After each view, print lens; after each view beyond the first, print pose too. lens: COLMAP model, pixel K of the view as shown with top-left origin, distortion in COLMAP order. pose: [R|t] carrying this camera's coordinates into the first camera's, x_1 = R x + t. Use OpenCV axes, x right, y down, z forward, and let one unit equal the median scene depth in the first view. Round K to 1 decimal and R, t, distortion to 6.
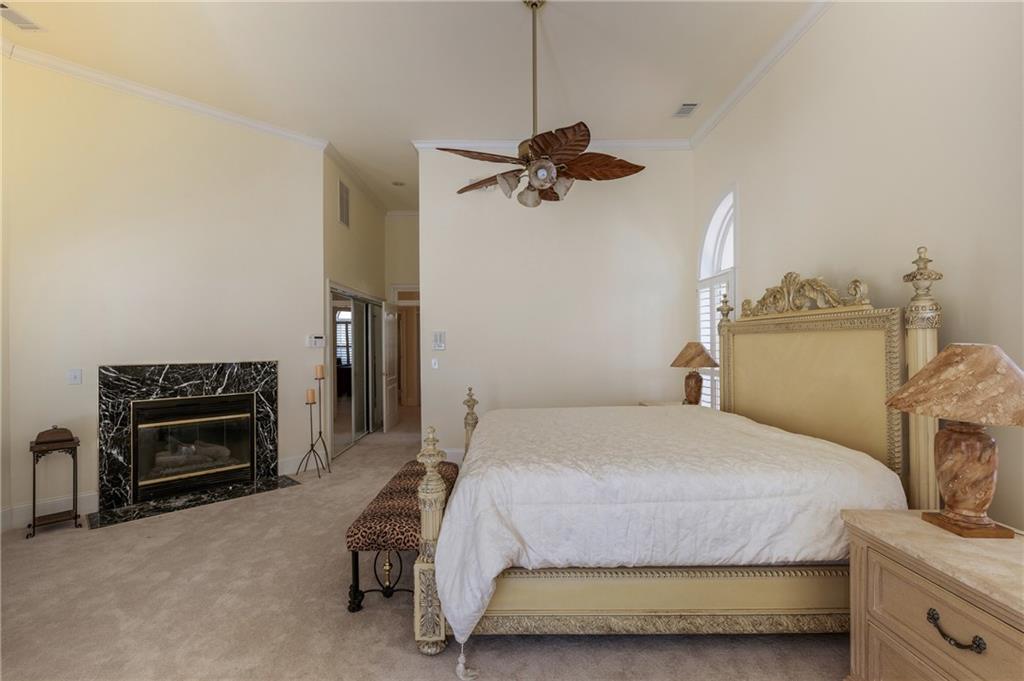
lens RADIAL K [[461.1, 0, 511.7], [0, 461.1, 331.9], [0, 0, 1]] dist [0.000165, 0.000686]
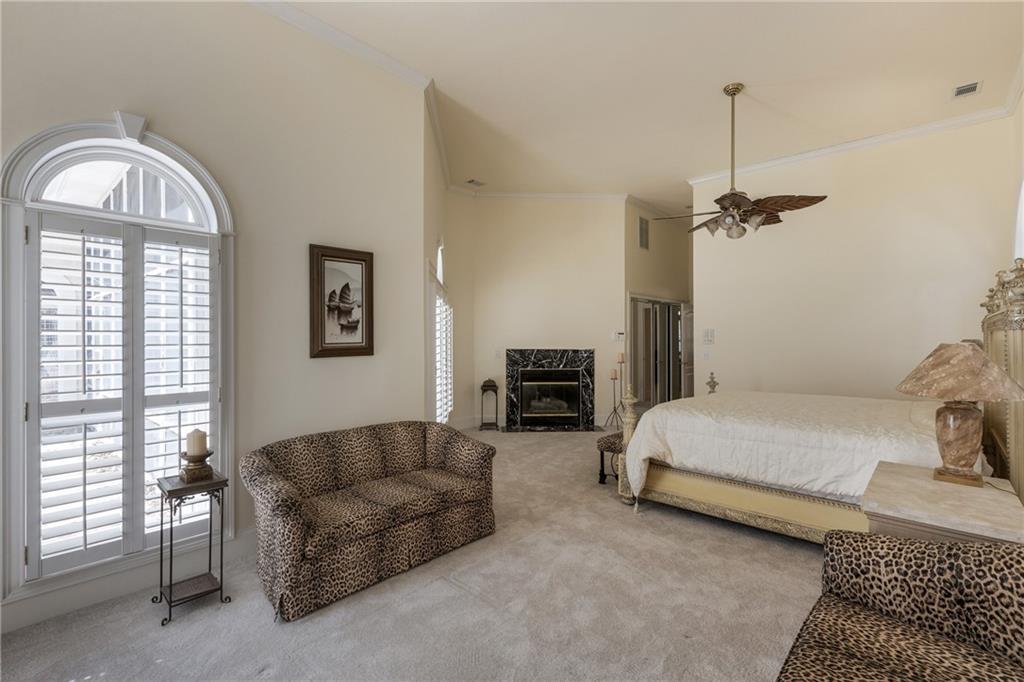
lens RADIAL K [[461.1, 0, 511.7], [0, 461.1, 332.4], [0, 0, 1]] dist [0.000165, 0.000686]
pose [[0.735722, 0.003685, -0.677274, 0.371539], [0.004185, 0.999941, 0.009987, -0.009971], [0.677271, -0.010182, 0.735663, -0.342697]]
